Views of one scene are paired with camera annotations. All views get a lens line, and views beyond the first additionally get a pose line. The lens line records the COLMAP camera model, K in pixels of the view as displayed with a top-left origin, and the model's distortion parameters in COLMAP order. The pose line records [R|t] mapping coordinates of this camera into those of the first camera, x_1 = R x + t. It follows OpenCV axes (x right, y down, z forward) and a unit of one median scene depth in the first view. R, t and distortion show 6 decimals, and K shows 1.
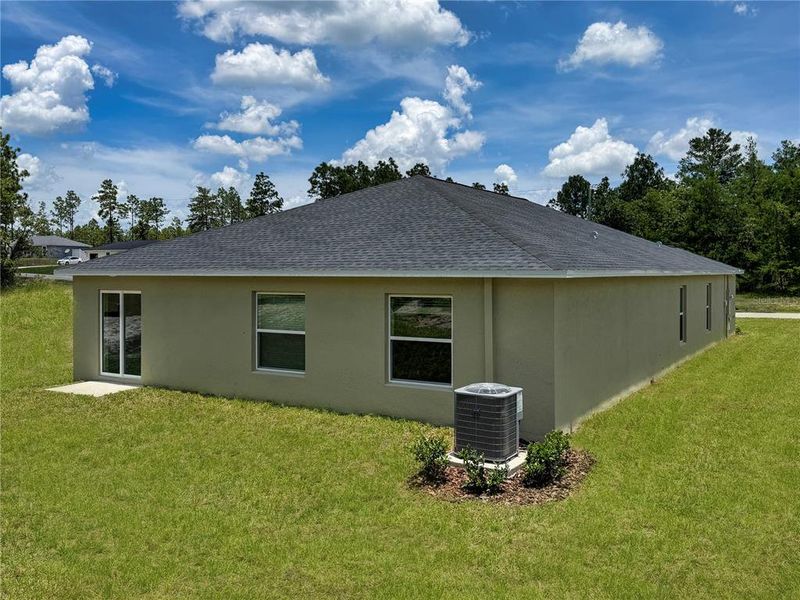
lens RADIAL K [[704.5, 0, 418.6], [0, 704.5, 300.4], [0, 0, 1]] dist [0.013113, 0.005956]
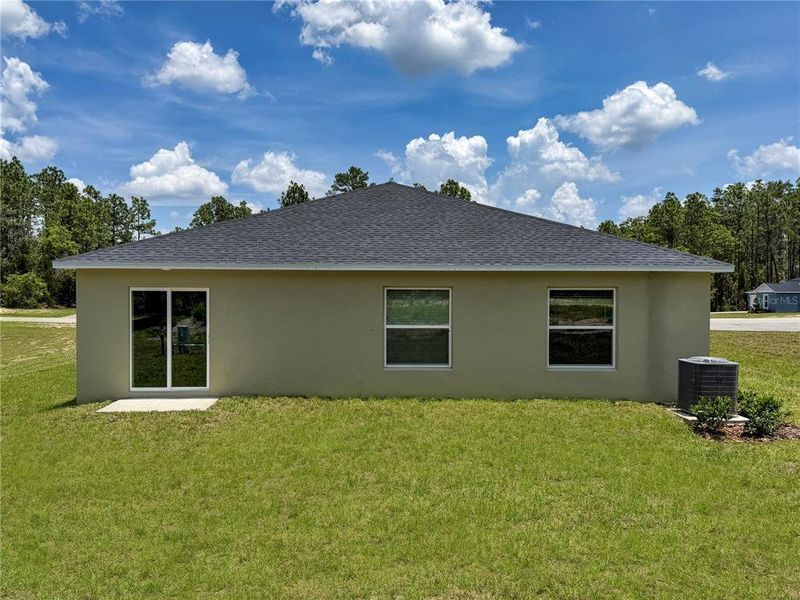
lens RADIAL K [[704.5, 0, 418.6], [0, 704.5, 300.4], [0, 0, 1]] dist [0.013113, 0.005956]
pose [[0.823099, 0.005600, 0.567870, -0.116029], [0.015637, 0.999349, -0.032520, 0.005925], [-0.567683, 0.035647, 0.822475, 0.025570]]
